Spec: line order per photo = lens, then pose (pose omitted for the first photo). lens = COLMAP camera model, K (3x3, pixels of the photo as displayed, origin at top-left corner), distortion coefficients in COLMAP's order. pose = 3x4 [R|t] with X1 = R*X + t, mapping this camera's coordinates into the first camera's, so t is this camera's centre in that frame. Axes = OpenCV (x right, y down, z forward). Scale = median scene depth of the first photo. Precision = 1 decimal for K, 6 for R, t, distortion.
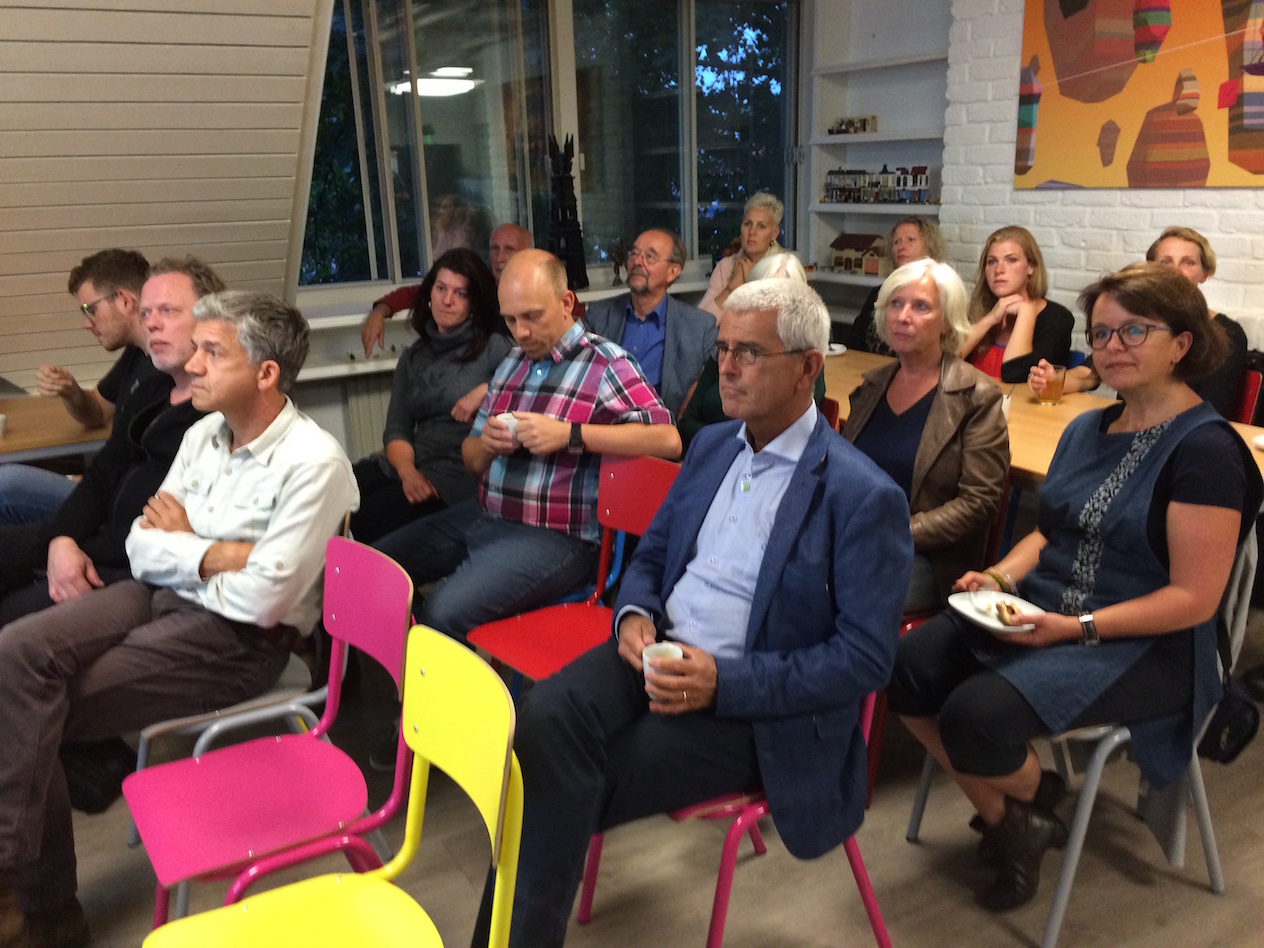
lens RADIAL K [[1070.9, 0, 620.0], [0, 1070.9, 480.6], [0, 0, 1]] dist [0.062536, -0.102660]
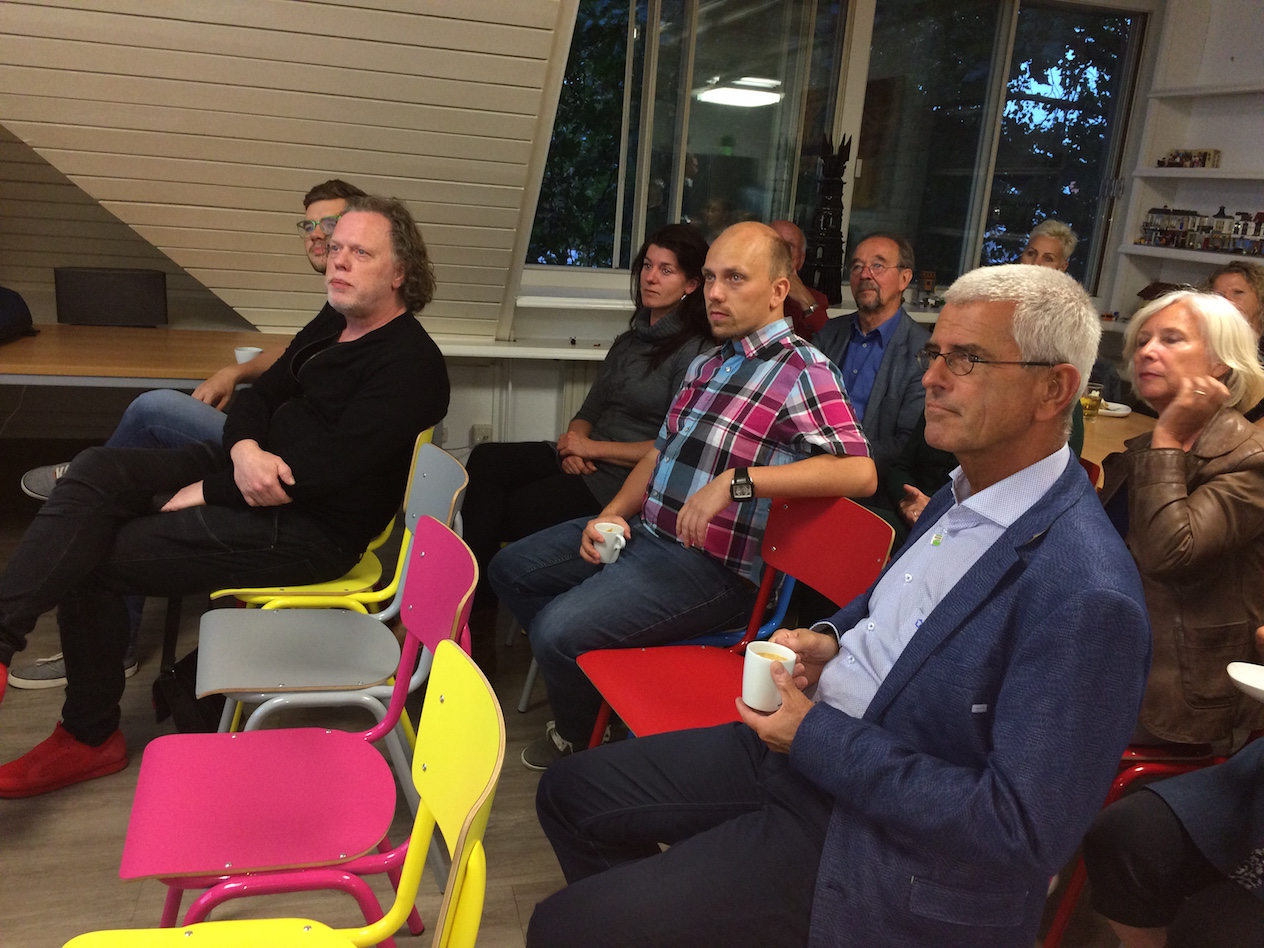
lens RADIAL K [[1070.9, 0, 616.4], [0, 1070.9, 482.3], [0, 0, 1]] dist [0.062536, -0.102660]
pose [[0.957090, 0.167970, -0.236146, 0.040282], [-0.173103, 0.984903, -0.001023, 0.002251], [0.232409, 0.041857, 0.971717, 0.113683]]
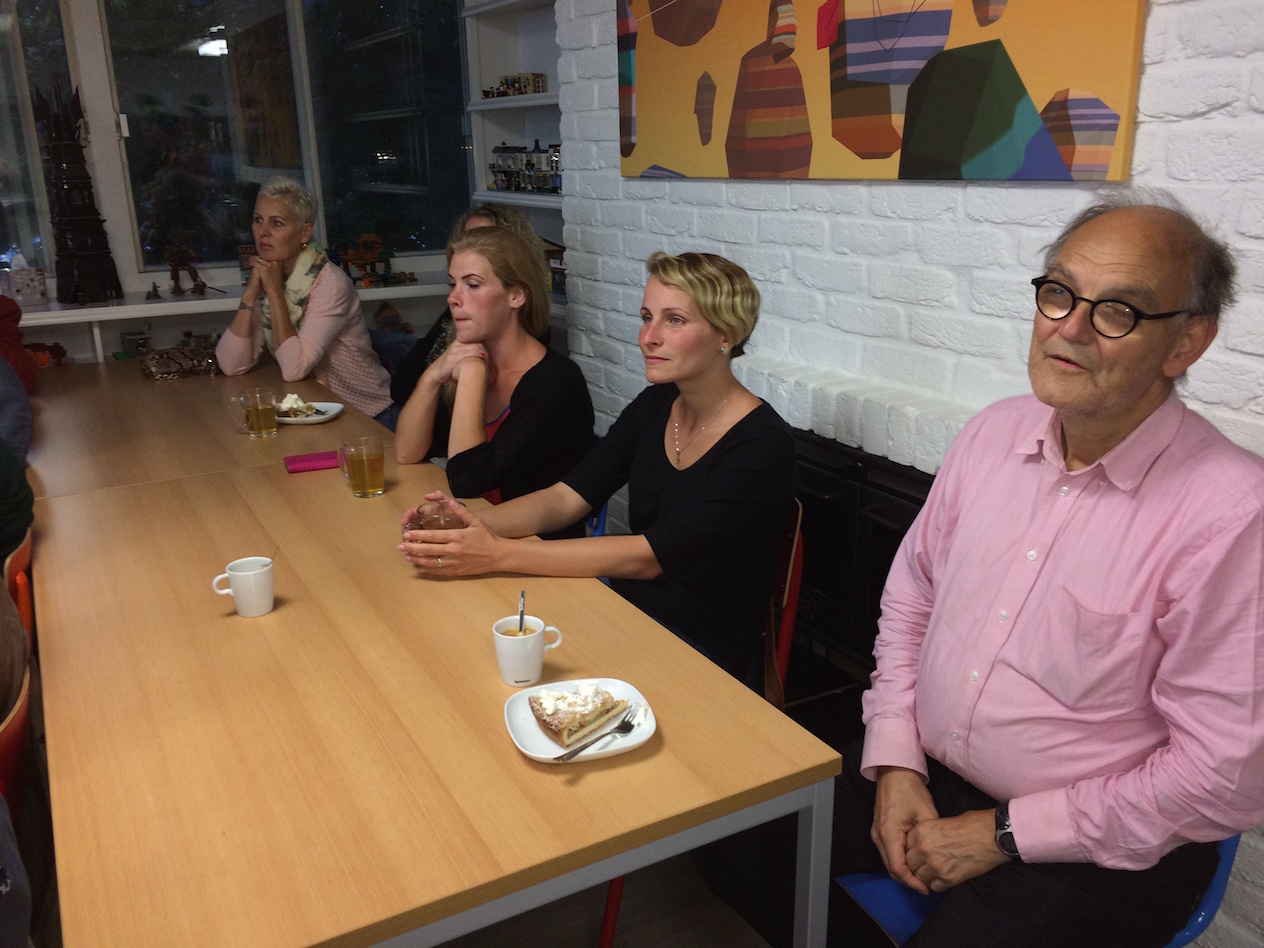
lens RADIAL K [[1070.9, 0, 639.1], [0, 1070.9, 478.0], [0, 0, 1]] dist [0.062536, -0.102660]
pose [[0.999813, 0.017860, 0.007439, 0.450551], [-0.017956, 0.999753, 0.013068, -0.107325], [-0.007204, -0.013199, 0.999887, 0.383653]]
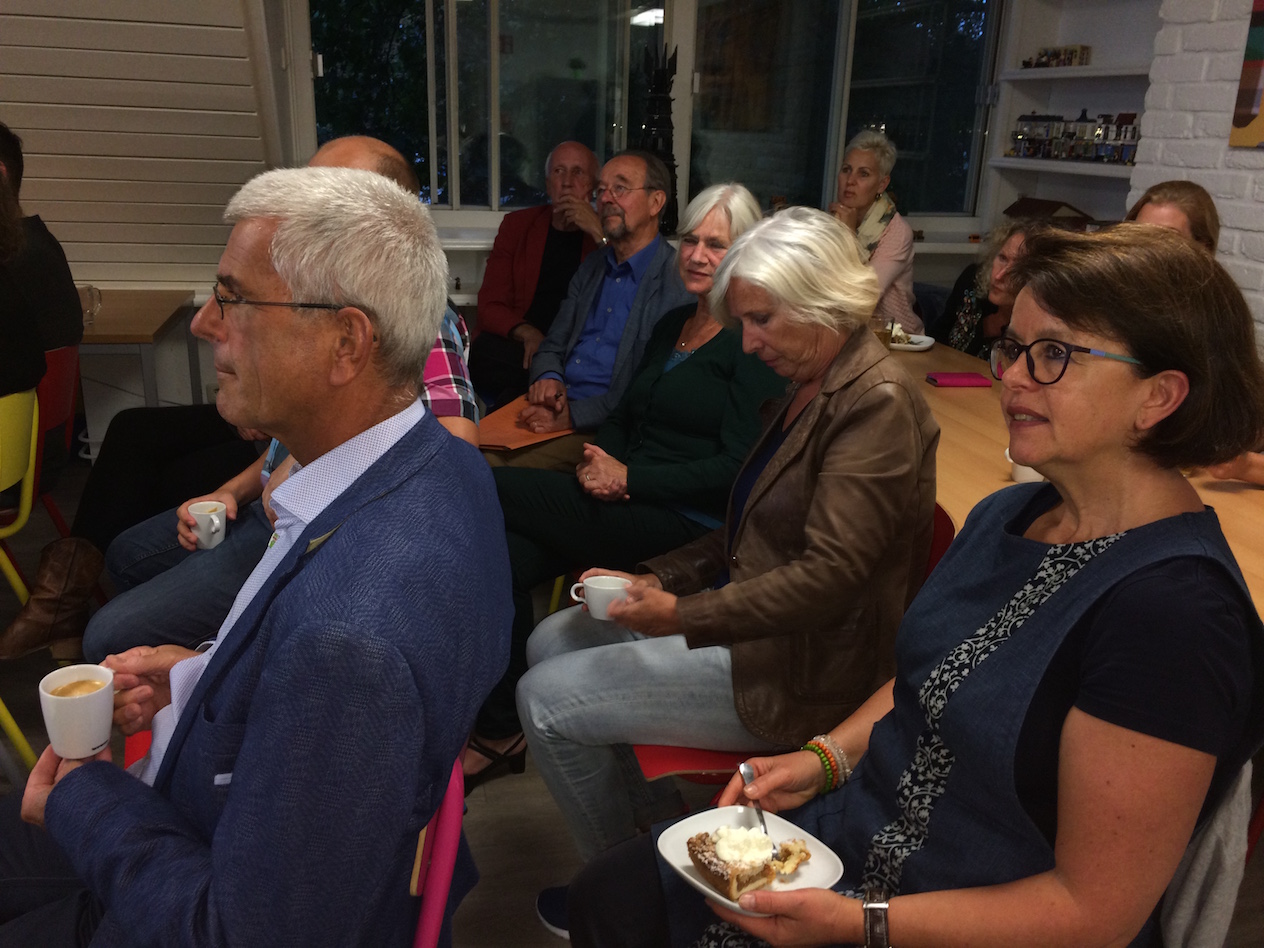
lens RADIAL K [[1070.9, 0, 636.5], [0, 1070.9, 485.0], [0, 0, 1]] dist [0.062536, -0.102660]
pose [[0.961602, 0.147816, -0.231241, 0.226160], [-0.138610, 0.988782, 0.055657, -0.043650], [0.236873, -0.021468, 0.971303, 0.259471]]
